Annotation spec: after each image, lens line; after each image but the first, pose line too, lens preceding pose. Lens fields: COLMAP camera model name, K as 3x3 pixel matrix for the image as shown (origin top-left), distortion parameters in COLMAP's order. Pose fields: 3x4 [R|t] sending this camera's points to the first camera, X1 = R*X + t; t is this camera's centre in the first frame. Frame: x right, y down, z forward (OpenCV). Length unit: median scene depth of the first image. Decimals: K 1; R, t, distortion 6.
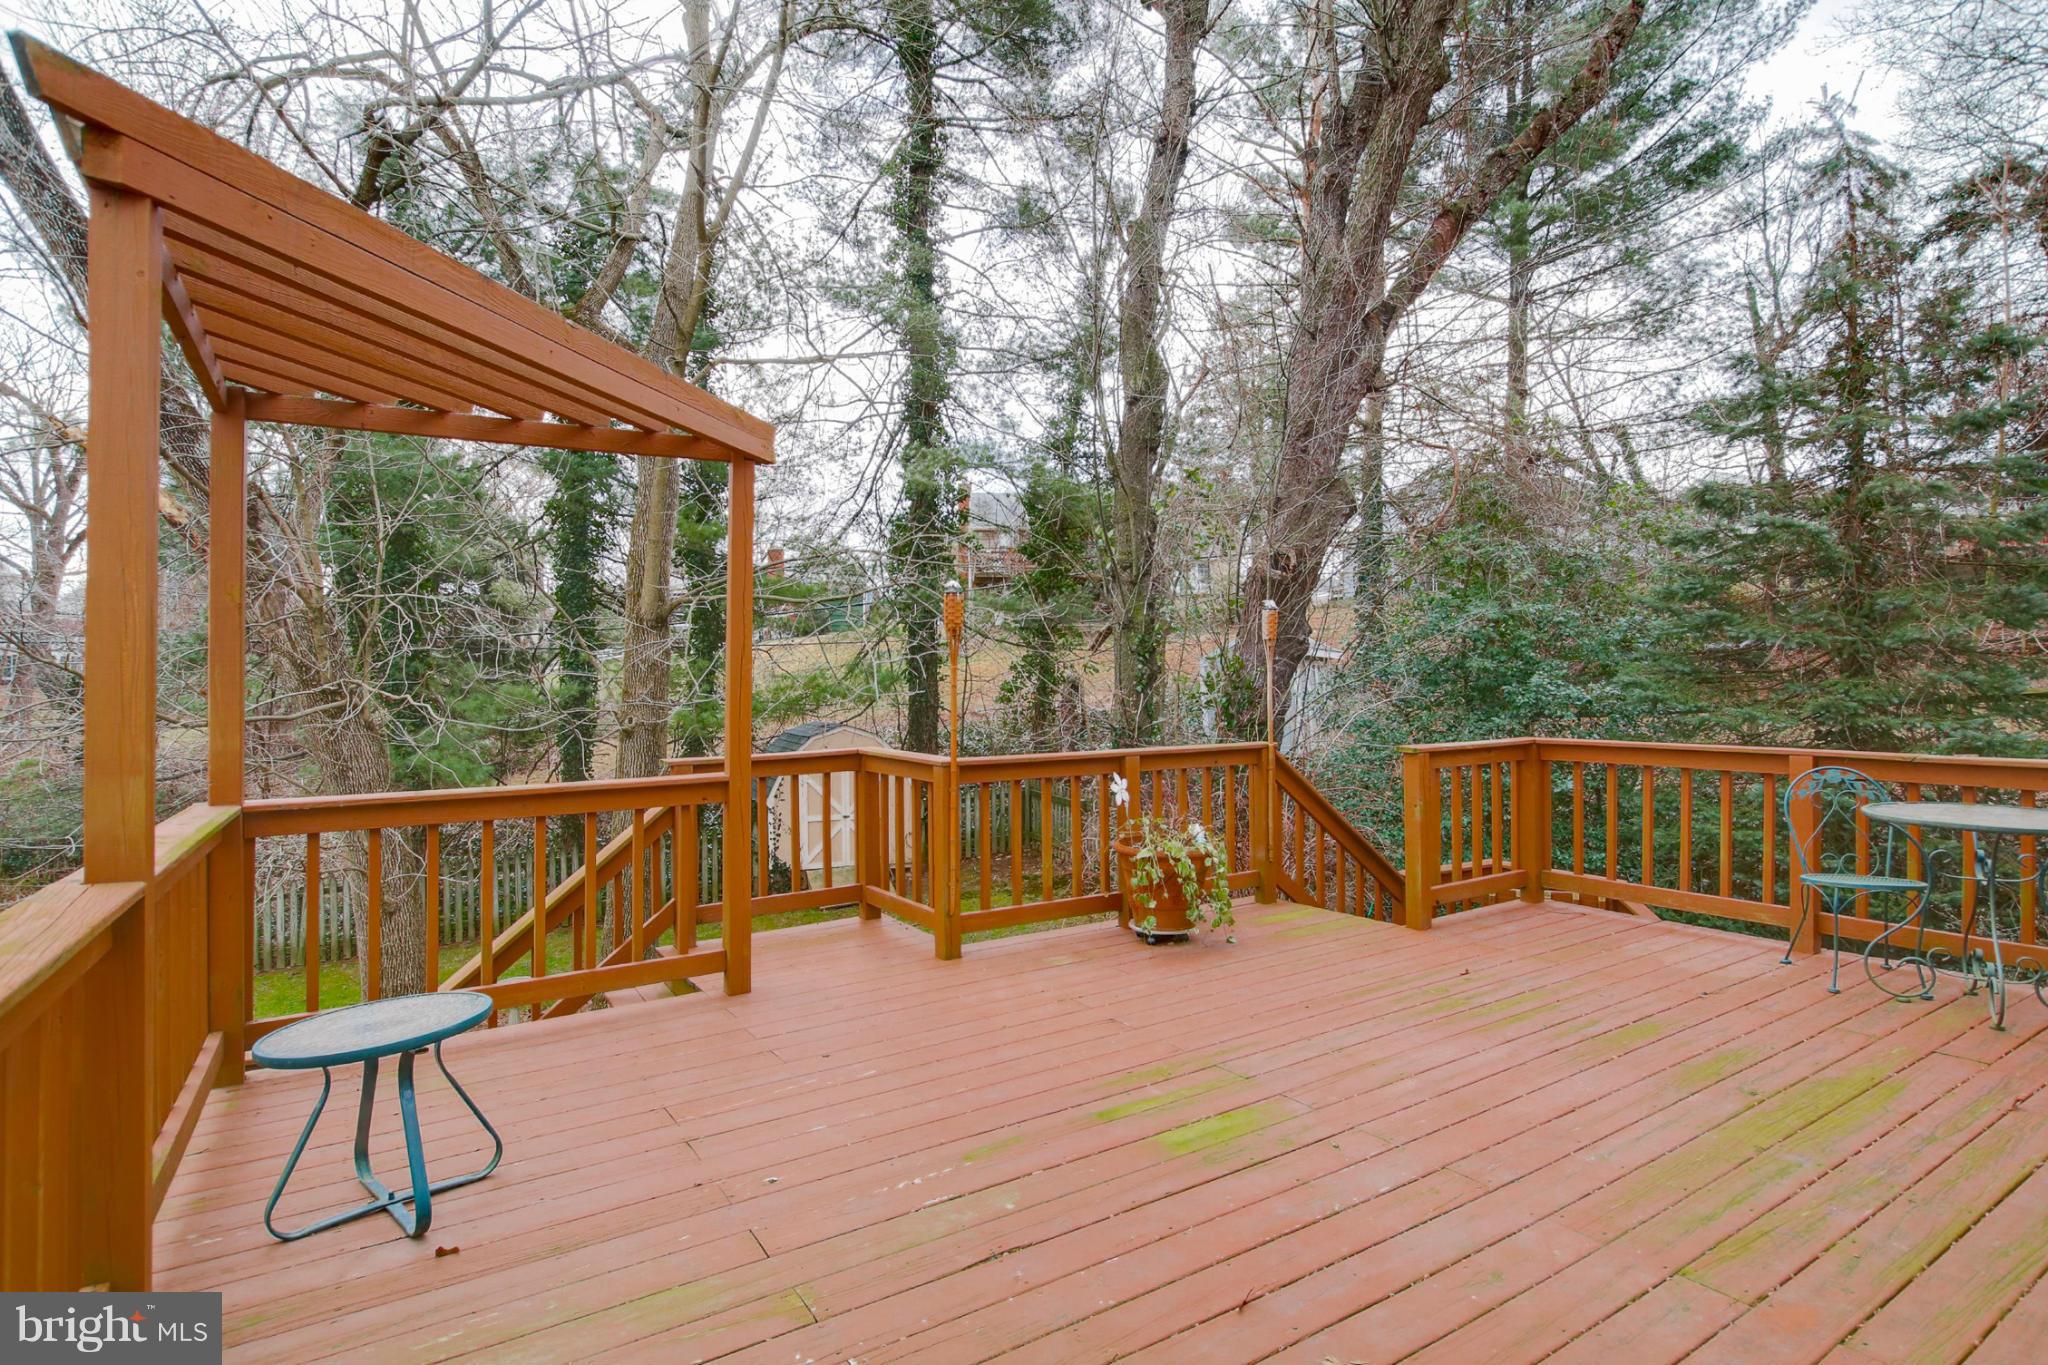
lens RADIAL K [[1016.0, 0, 1024.0], [0, 1016.0, 682.5], [0, 0, 1]] dist [0.000223, -0.000177]
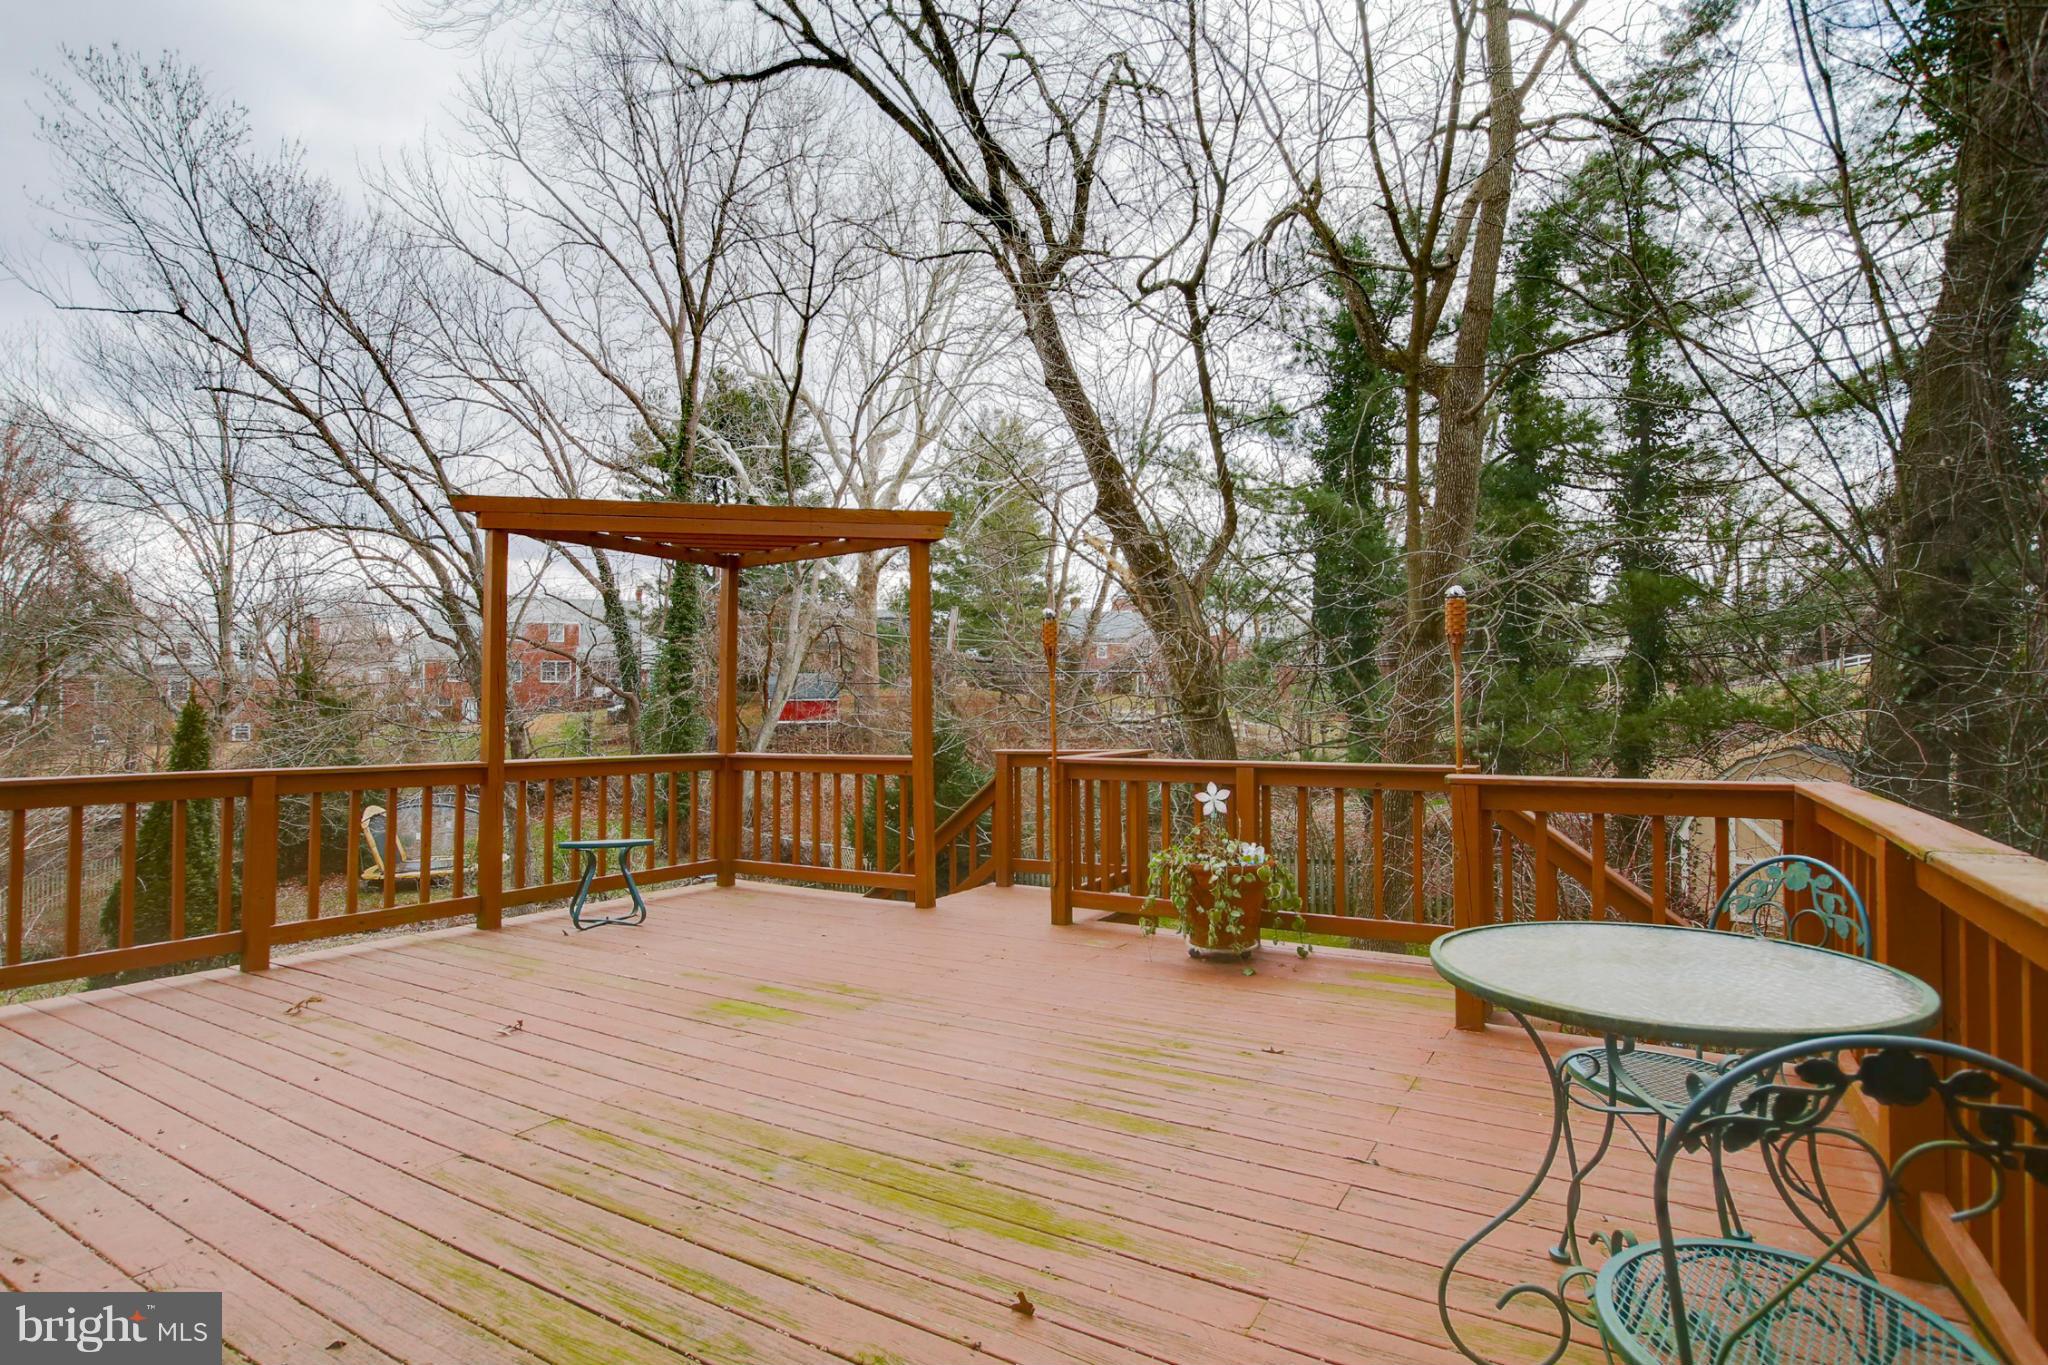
lens RADIAL K [[1016.0, 0, 1024.0], [0, 1016.0, 682.5], [0, 0, 1]] dist [0.000223, -0.000177]
pose [[0.437706, -0.018899, -0.898920, 1.359251], [0.005589, 0.999817, -0.018299, 0.012116], [0.899101, 0.002986, 0.437731, 0.602177]]
